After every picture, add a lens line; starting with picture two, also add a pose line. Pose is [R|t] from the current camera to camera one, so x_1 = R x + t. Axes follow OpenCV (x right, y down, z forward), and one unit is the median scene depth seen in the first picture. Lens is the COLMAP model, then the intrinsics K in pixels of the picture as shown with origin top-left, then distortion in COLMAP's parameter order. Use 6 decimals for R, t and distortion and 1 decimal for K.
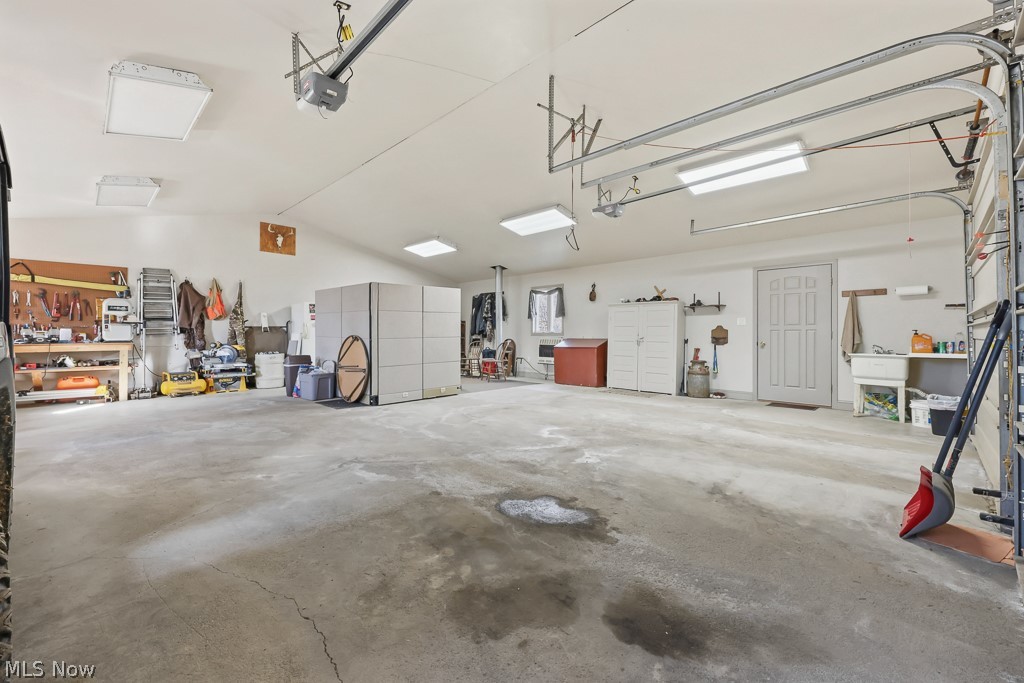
lens RADIAL K [[425.9, 0, 511.9], [0, 425.9, 336.2], [0, 0, 1]] dist [0.001291, -0.002593]
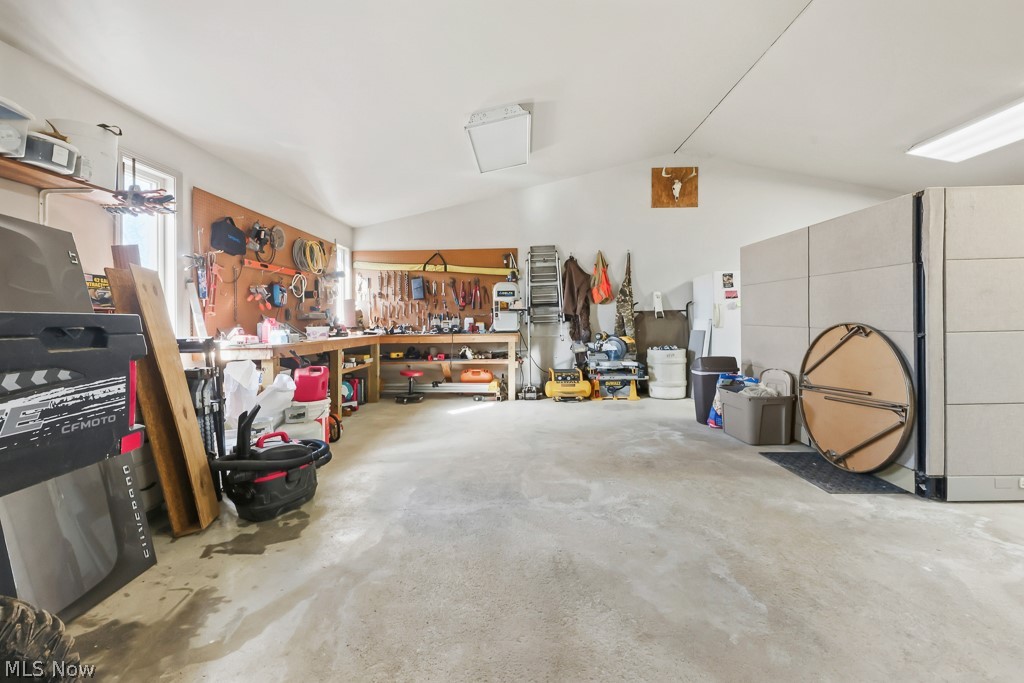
lens RADIAL K [[425.9, 0, 509.2], [0, 425.9, 326.3], [0, 0, 1]] dist [0.001291, -0.002593]
pose [[0.675099, 0.000822, -0.737726, -0.271540], [0.008514, 0.999924, 0.008905, -0.006171], [0.737678, -0.012293, 0.675041, 0.404391]]
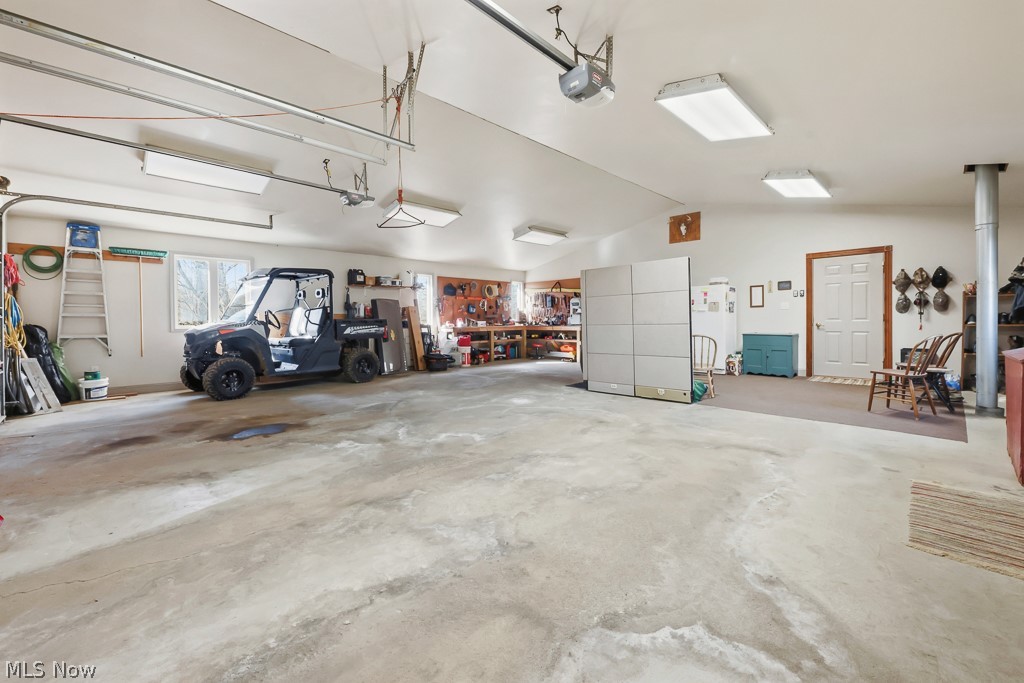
lens RADIAL K [[425.9, 0, 512.3], [0, 425.9, 322.5], [0, 0, 1]] dist [0.001291, -0.002593]
pose [[-0.024771, 0.006019, -0.999675, 0.654121], [0.005793, 0.999966, 0.005877, -0.006545], [0.999676, -0.005646, -0.024805, 0.776936]]
